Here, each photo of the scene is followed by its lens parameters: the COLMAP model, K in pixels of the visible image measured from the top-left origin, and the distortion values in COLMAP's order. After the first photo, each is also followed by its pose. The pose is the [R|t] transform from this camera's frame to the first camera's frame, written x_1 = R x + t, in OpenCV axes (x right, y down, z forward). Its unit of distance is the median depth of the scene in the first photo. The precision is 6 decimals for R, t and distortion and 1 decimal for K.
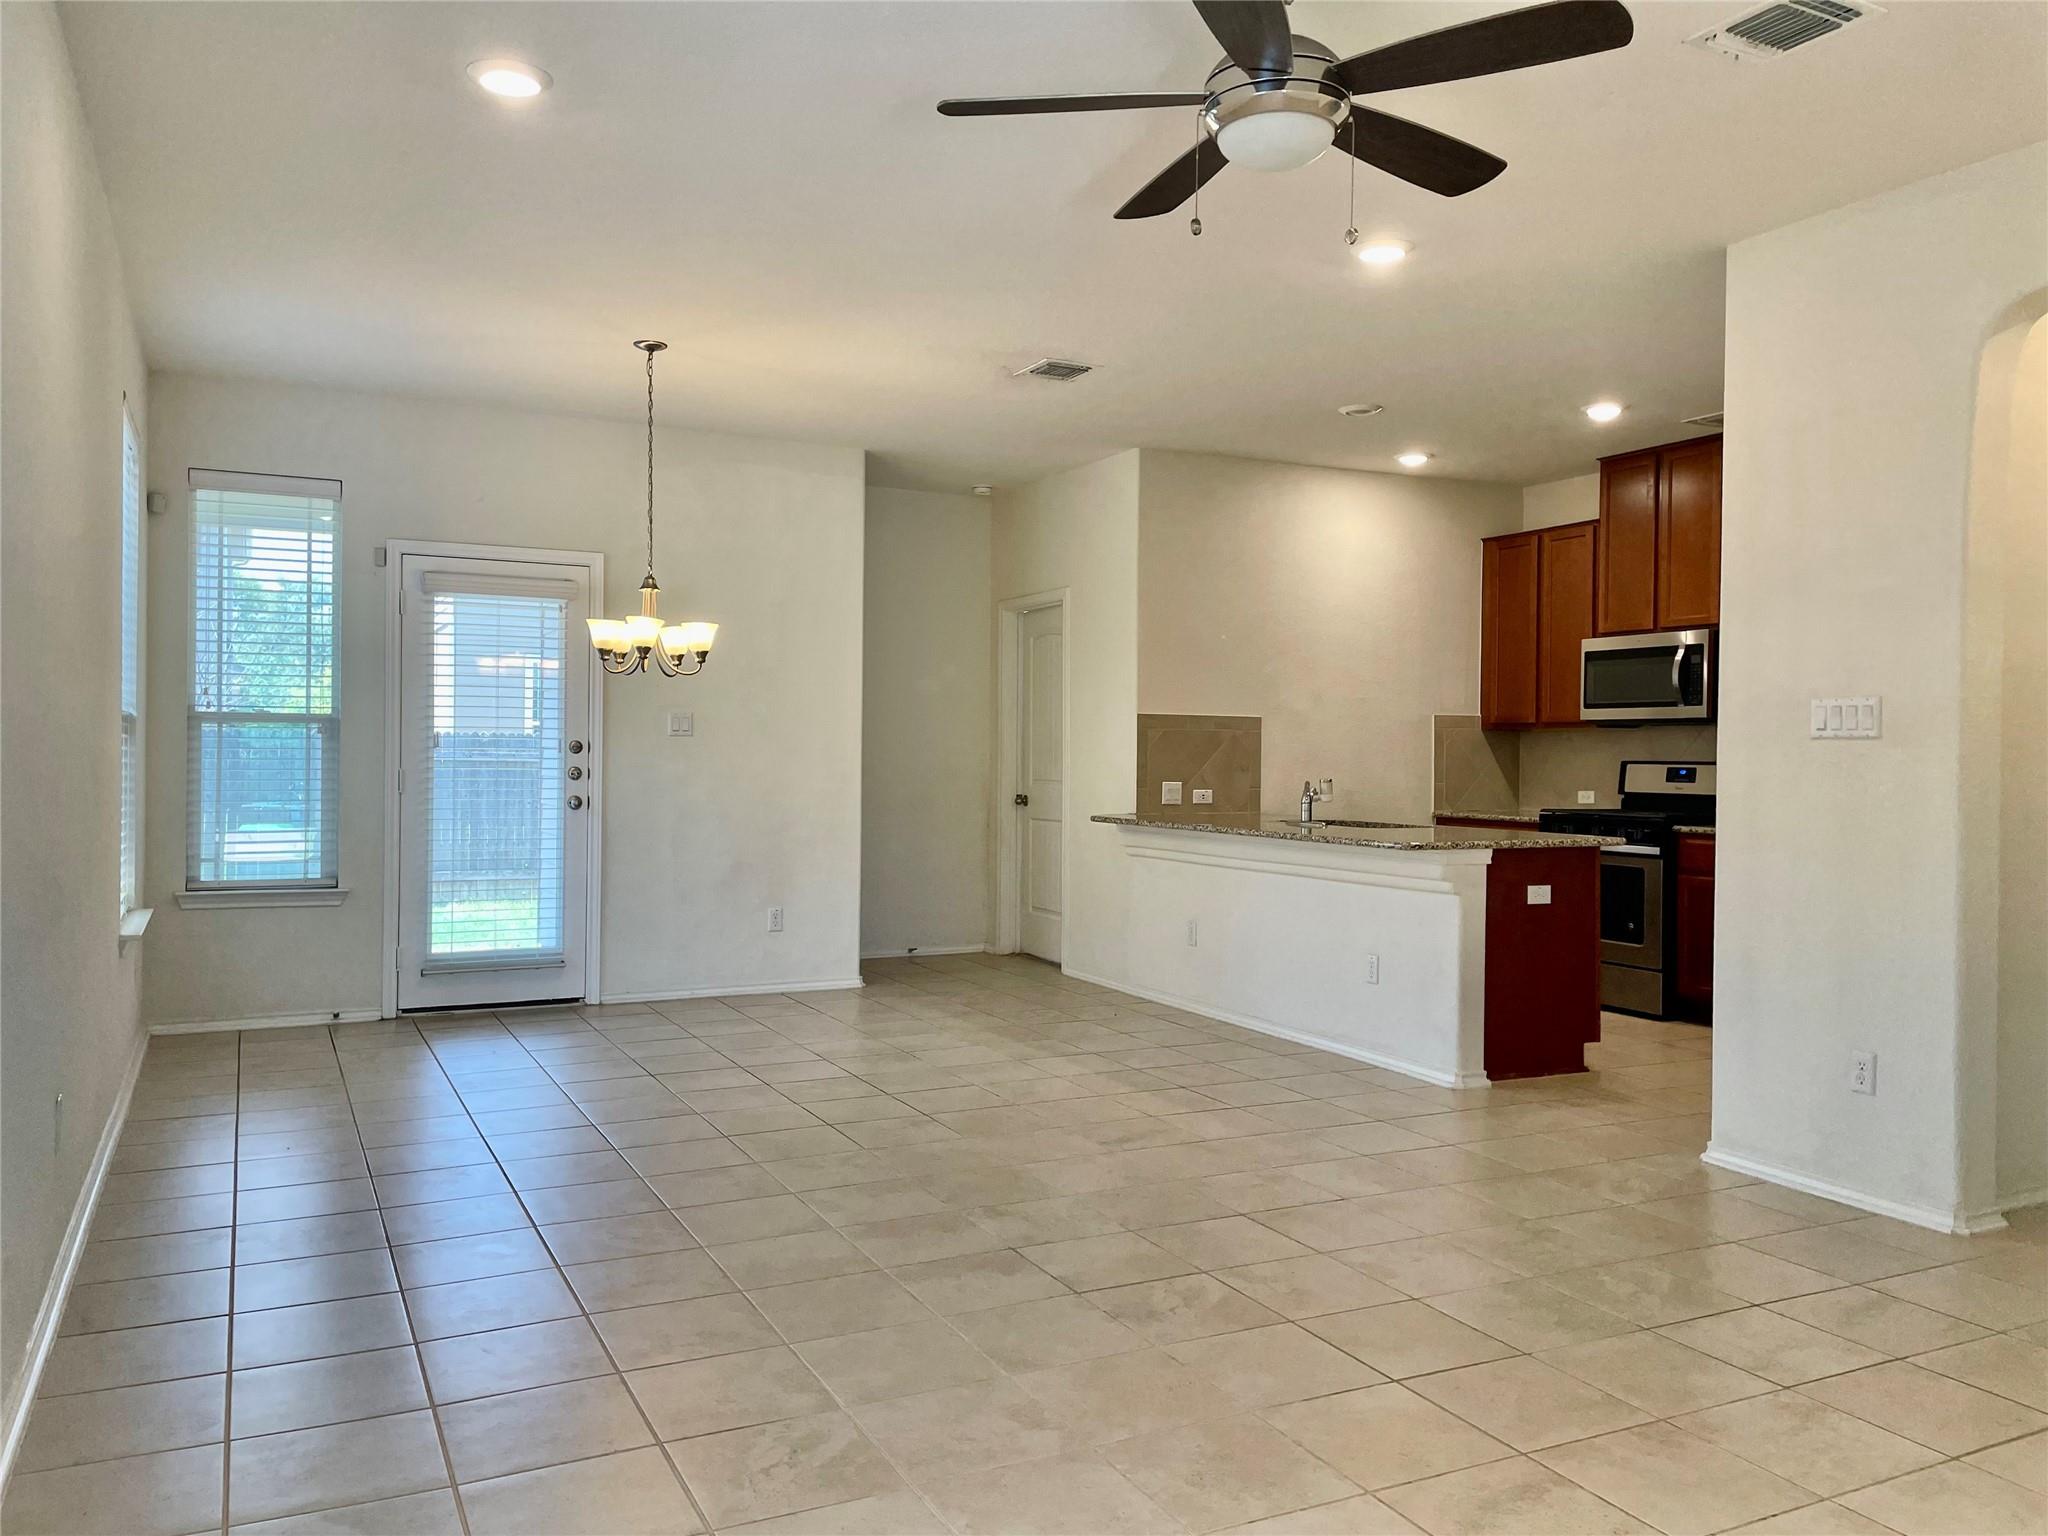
lens RADIAL K [[1547.9, 0, 1028.5], [0, 1547.9, 751.1], [0, 0, 1]] dist [0.101996, -0.135109]
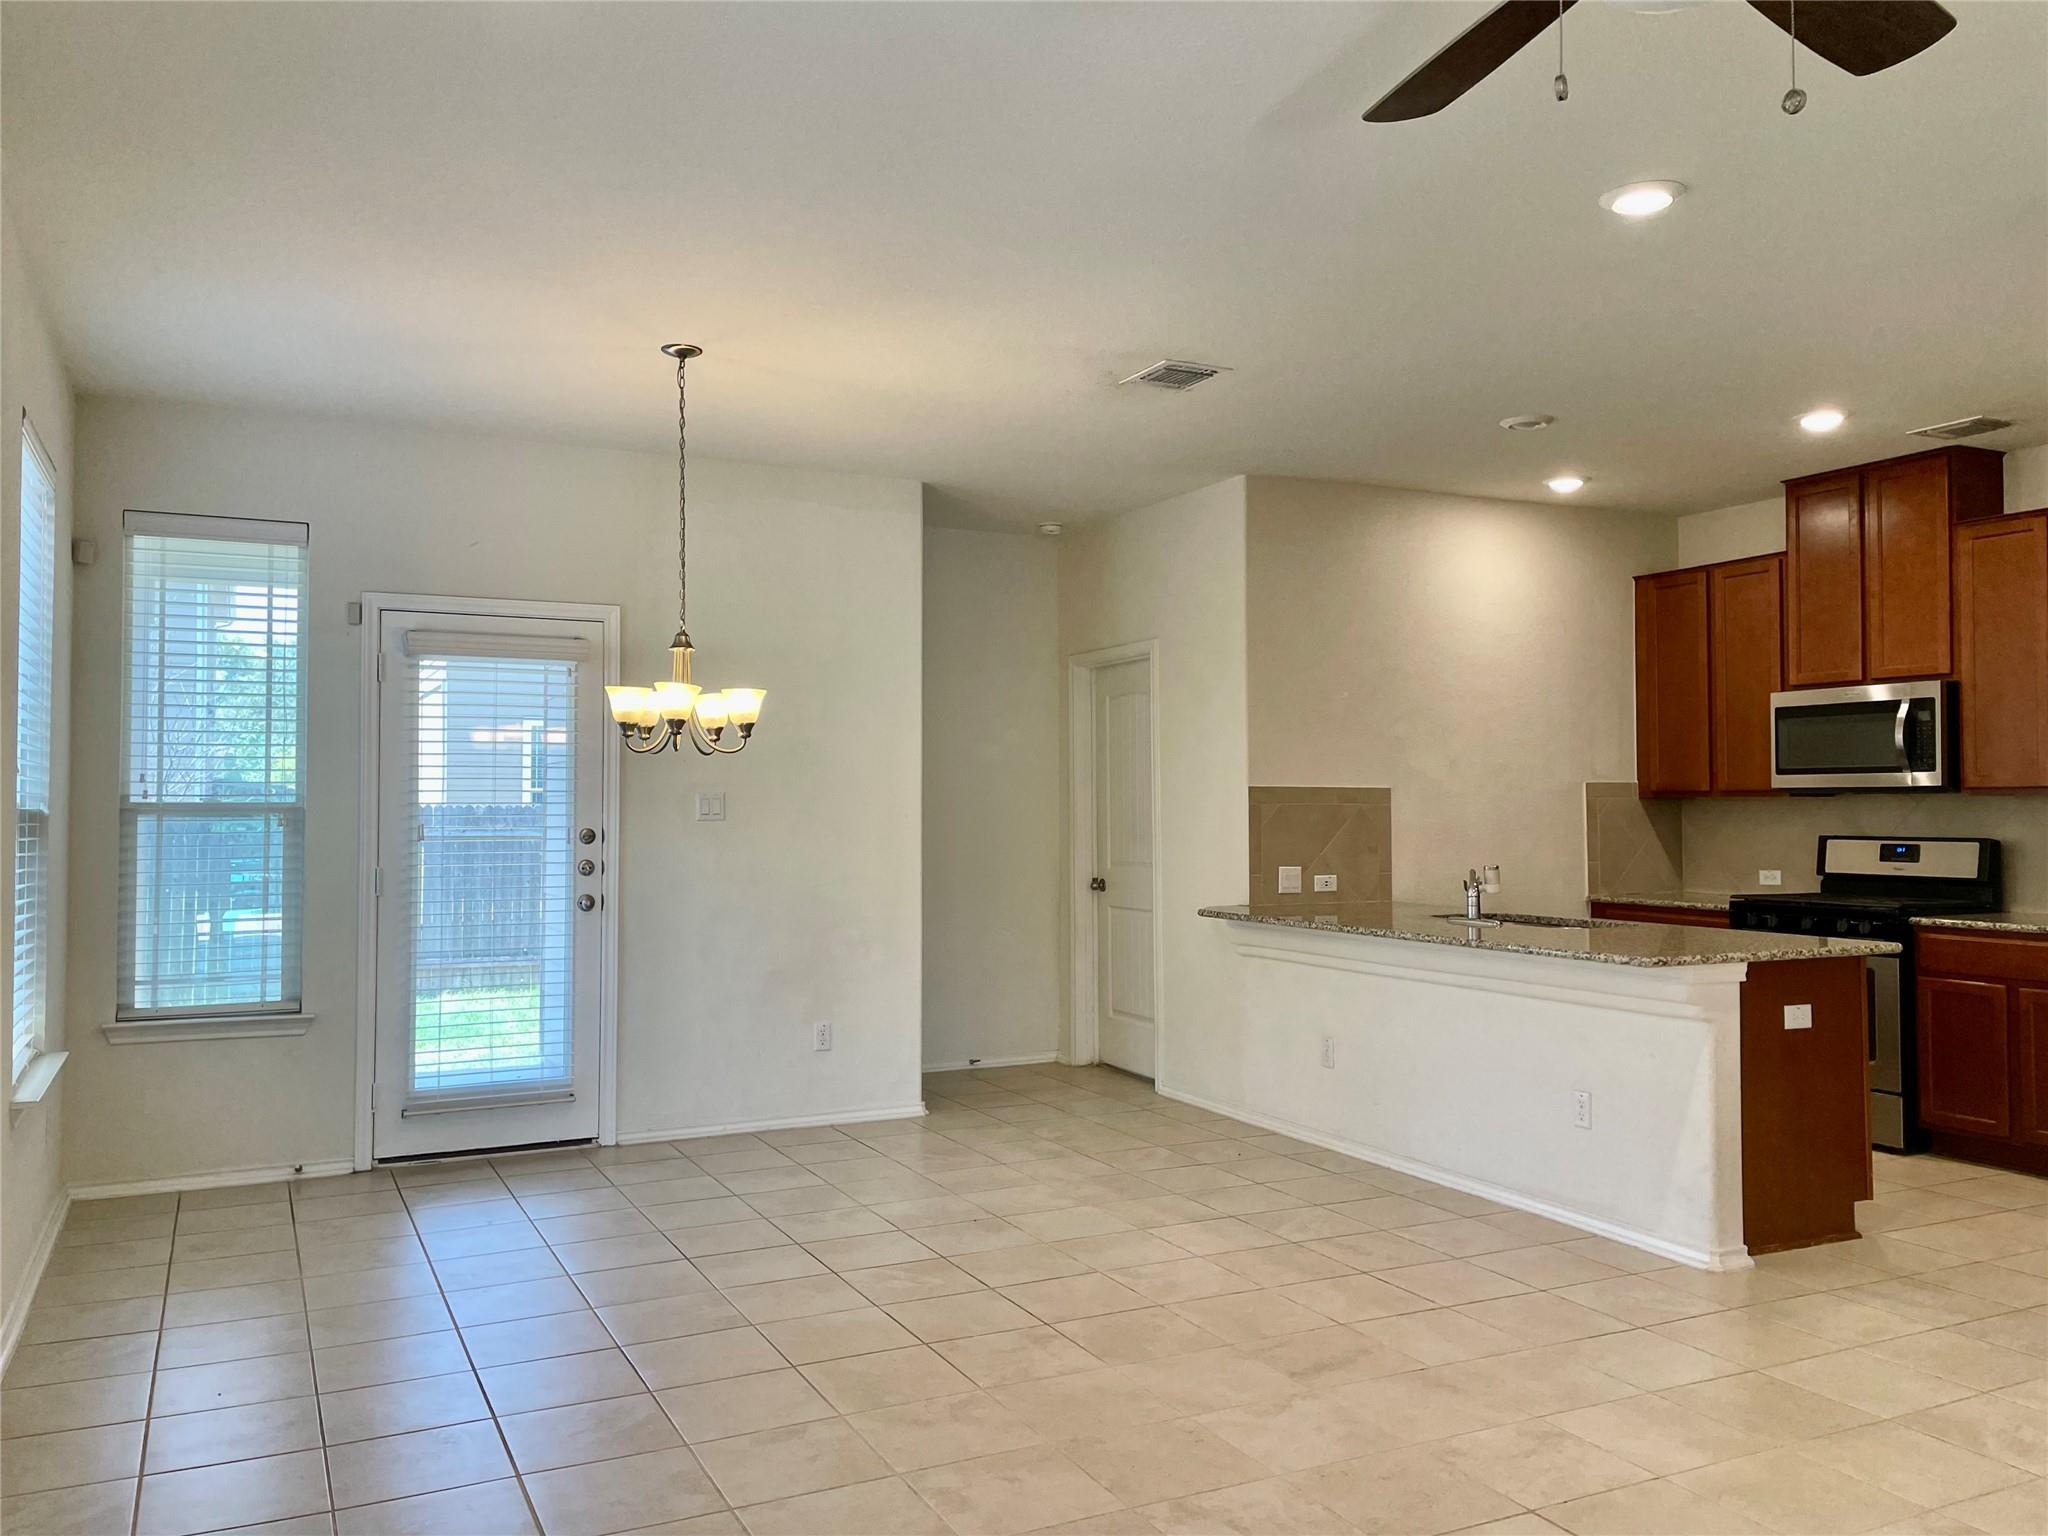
lens RADIAL K [[1588.1, 0, 1029.3], [0, 1588.1, 752.6], [0, 0, 1]] dist [0.098545, -0.130130]
pose [[0.999920, -0.011897, -0.004305, -0.048290], [0.011745, 0.999360, -0.033800, -0.015707], [0.004705, 0.033747, 0.999419, 0.140089]]
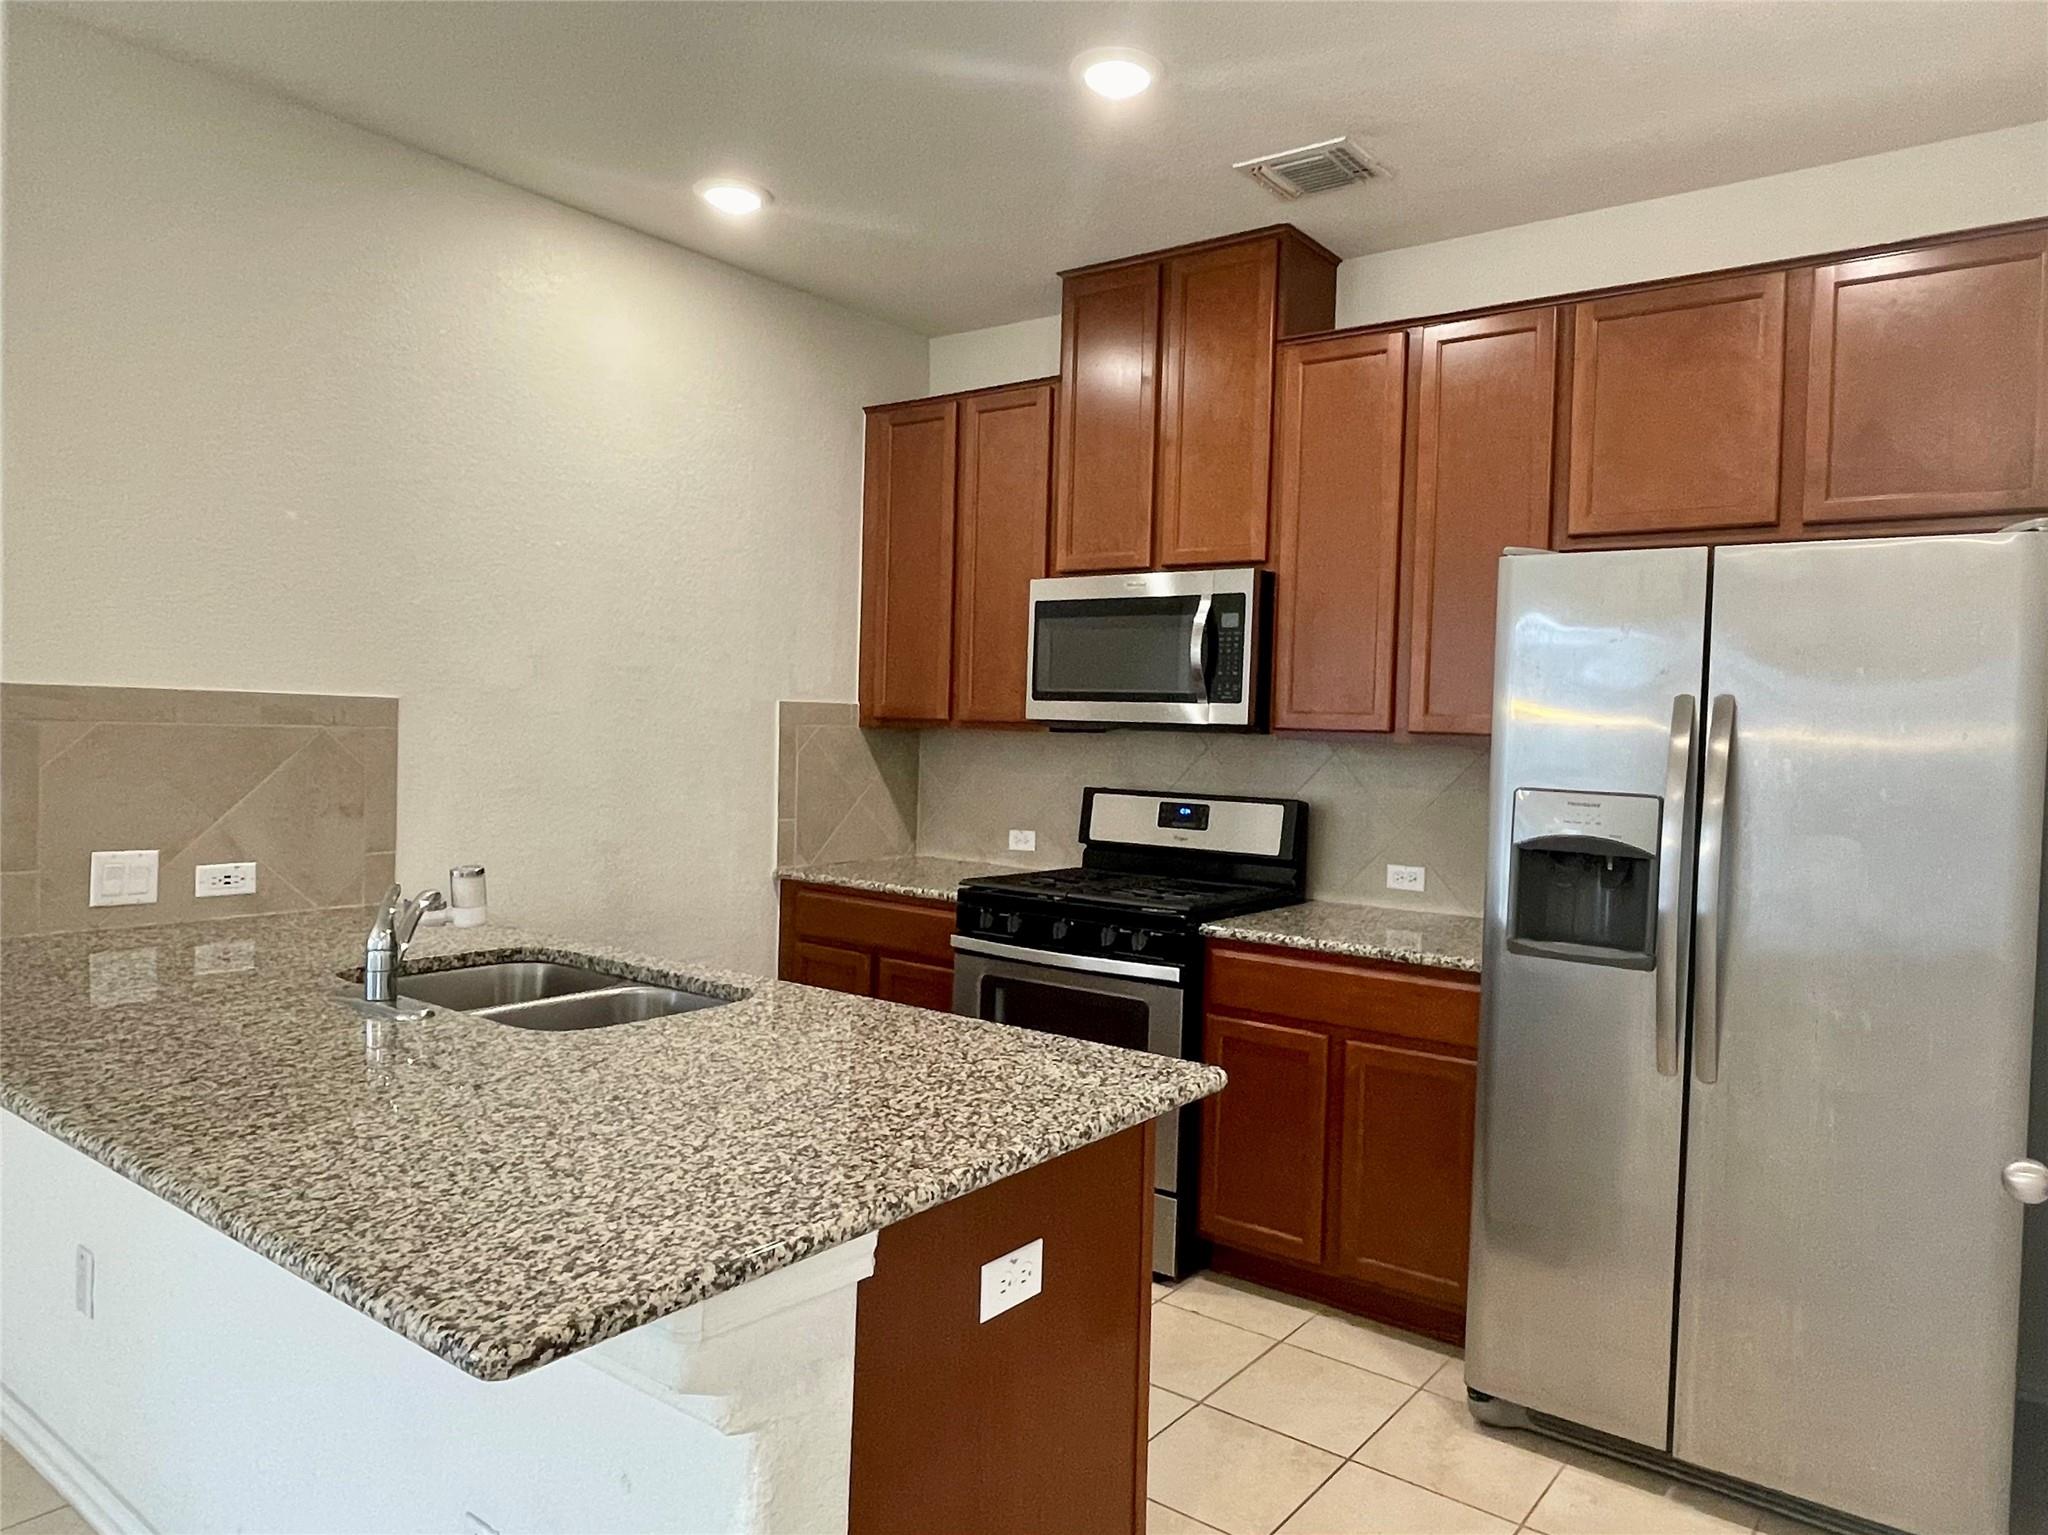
lens RADIAL K [[1305.1, 0, 1163.4], [0, 1305.1, 764.3], [0, 0, 1]] dist [-0.003125, -0.001990]
pose [[0.874061, 0.002430, 0.485810, 0.178927], [-0.021040, 0.999239, 0.032857, -0.022068], [-0.485361, -0.038940, 0.873446, 0.607650]]
